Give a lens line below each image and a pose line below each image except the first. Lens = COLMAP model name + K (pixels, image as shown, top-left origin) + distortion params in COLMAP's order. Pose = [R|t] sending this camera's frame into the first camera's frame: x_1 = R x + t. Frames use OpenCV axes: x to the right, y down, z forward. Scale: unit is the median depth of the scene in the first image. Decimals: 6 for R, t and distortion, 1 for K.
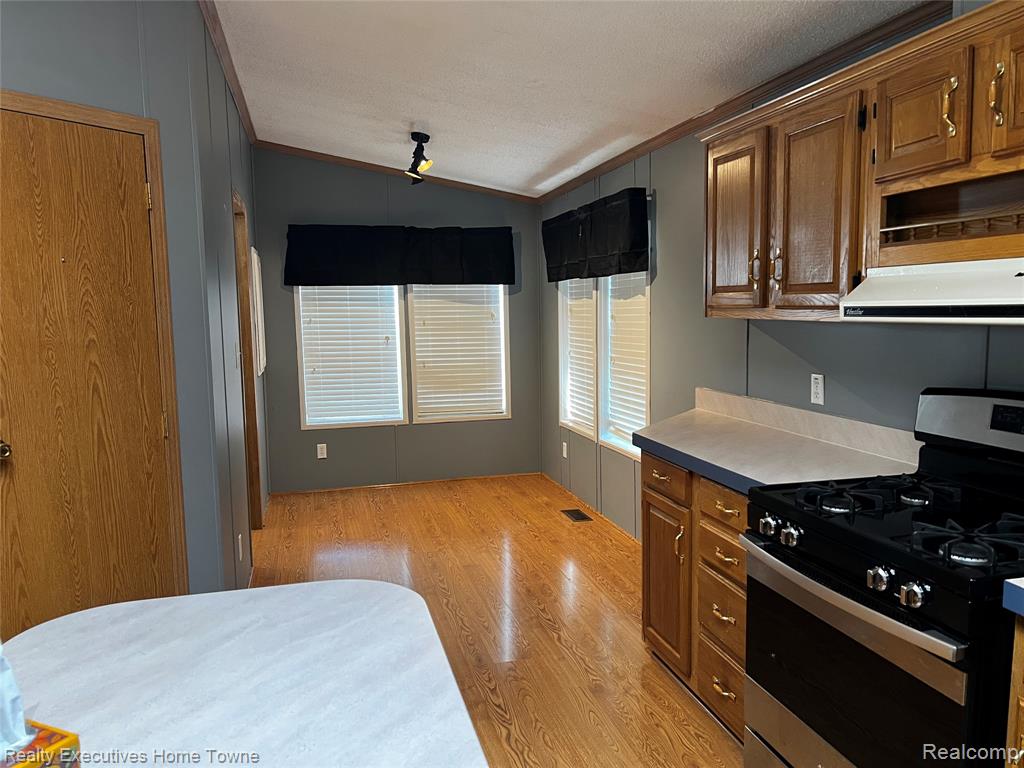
lens RADIAL K [[767.8, 0, 515.9], [0, 767.8, 391.9], [0, 0, 1]] dist [0.059795, -0.065769]
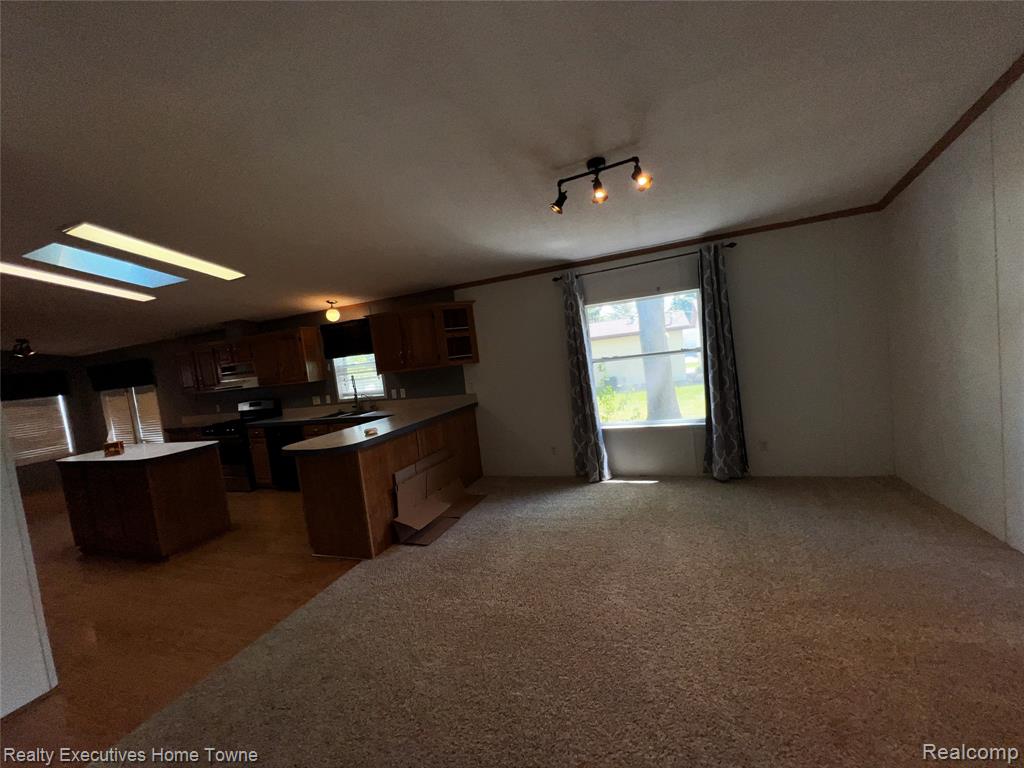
lens RADIAL K [[409.1, 0, 511.7], [0, 409.1, 384.0], [0, 0, 1]] dist [-0.002713, 0.000356]
pose [[0.577312, -0.108354, 0.809302, -0.315406], [0.192831, 0.981213, -0.006184, 0.125364], [-0.793427, 0.159629, 0.587360, -1.064258]]
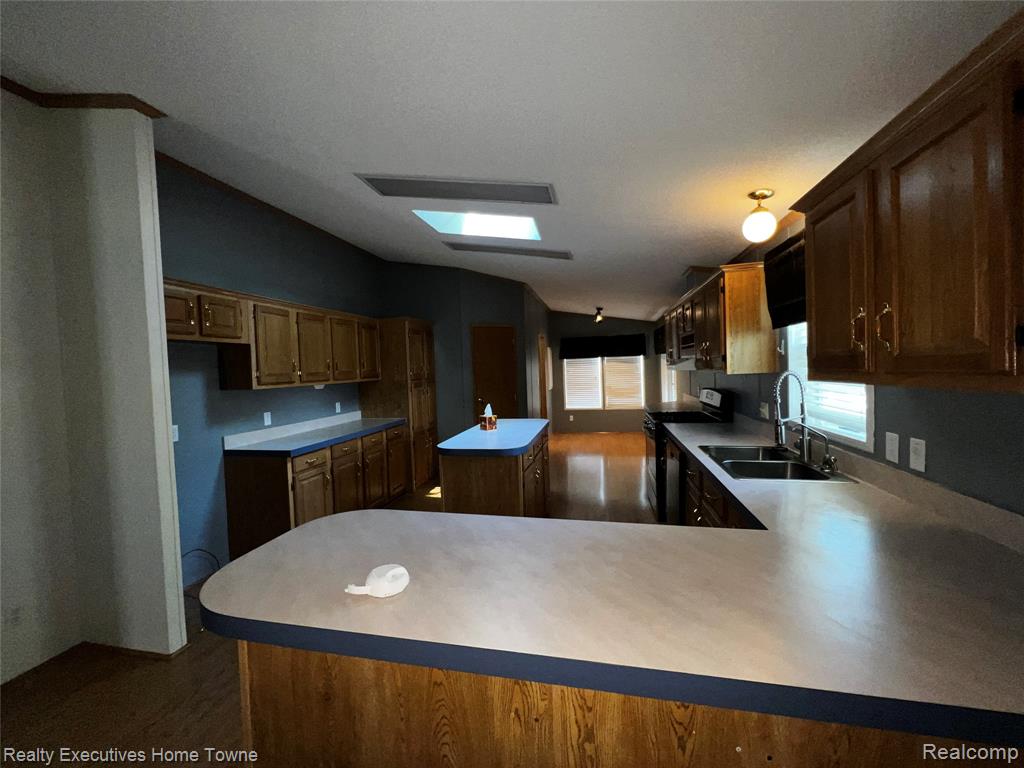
lens RADIAL K [[409.1, 0, 516.1], [0, 409.1, 380.7], [0, 0, 1]] dist [-0.002713, 0.000356]
pose [[0.893827, -0.001314, -0.448410, 0.316770], [-0.028789, 0.997764, -0.060311, 0.052230], [0.447487, 0.066817, 0.891791, -0.565601]]
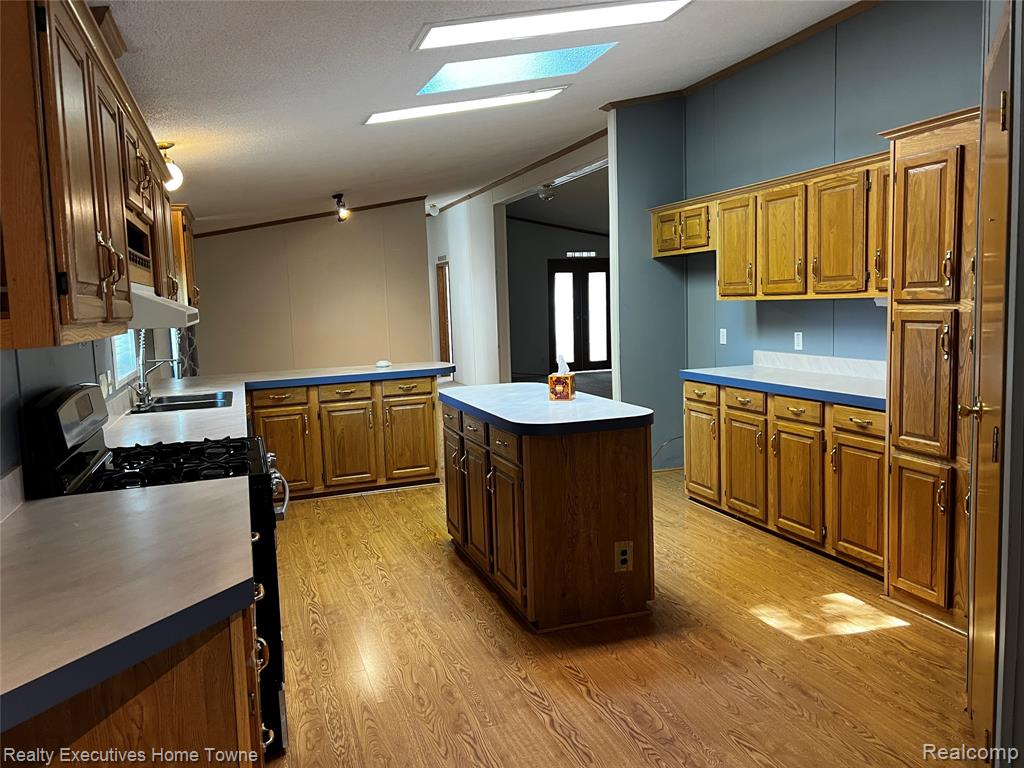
lens RADIAL K [[767.8, 0, 506.1], [0, 767.8, 376.3], [0, 0, 1]] dist [0.059795, -0.065769]
pose [[-0.996078, 0.057366, -0.067361, 0.014585], [0.041915, 0.976427, 0.211741, -0.114503], [0.077919, 0.208087, -0.975002, 1.025317]]
